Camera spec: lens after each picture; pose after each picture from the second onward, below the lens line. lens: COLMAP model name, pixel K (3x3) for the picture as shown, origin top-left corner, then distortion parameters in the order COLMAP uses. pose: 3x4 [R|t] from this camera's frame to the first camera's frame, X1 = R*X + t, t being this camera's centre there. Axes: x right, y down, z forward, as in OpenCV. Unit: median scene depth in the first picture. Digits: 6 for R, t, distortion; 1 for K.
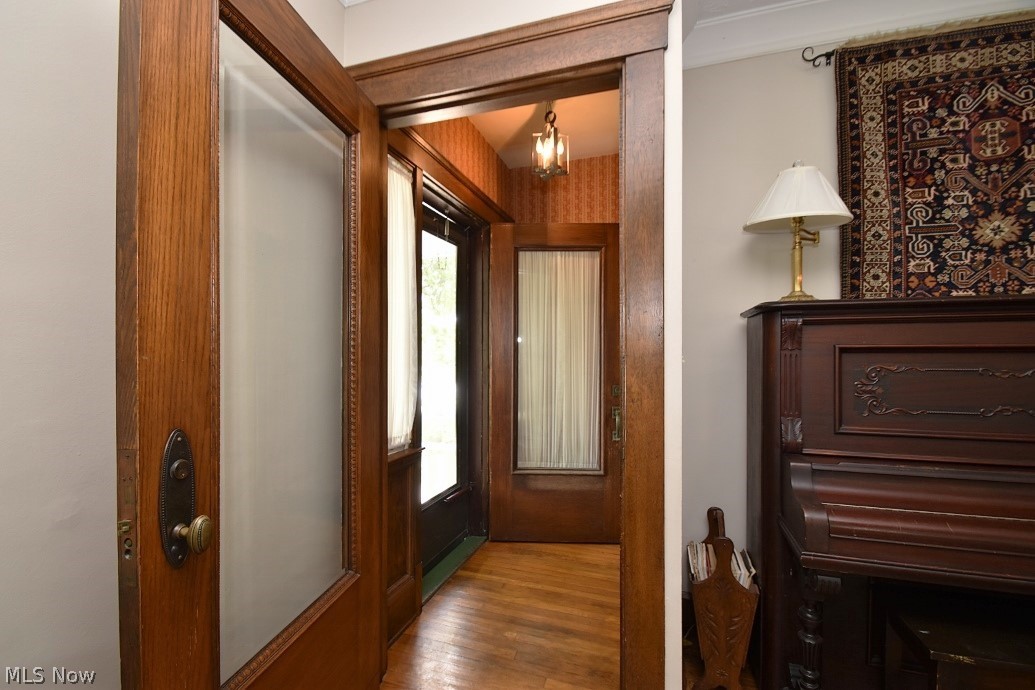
lens RADIAL K [[455.4, 0, 514.1], [0, 455.4, 342.2], [0, 0, 1]] dist [-0.010647, -0.000846]
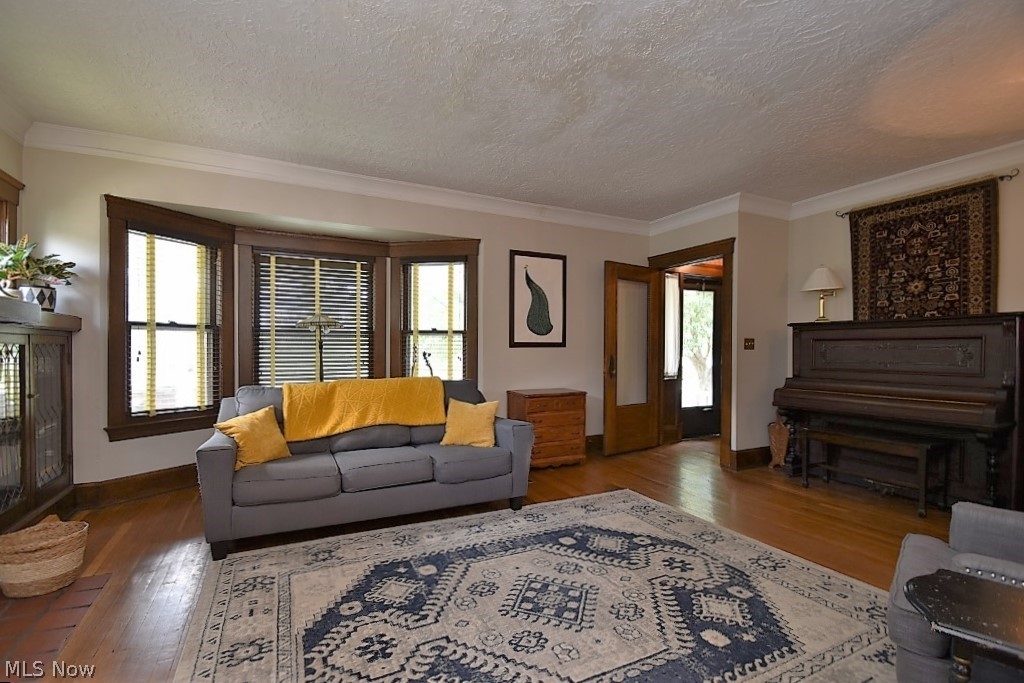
lens RADIAL K [[450.6, 0, 503.0], [0, 450.6, 349.0], [0, 0, 1]] dist [-0.010647, -0.000846]
pose [[0.700912, 0.008745, -0.713194, 1.193641], [-0.007505, 0.999960, 0.004886, 0.069427], [0.713208, 0.001928, 0.700950, -2.036665]]
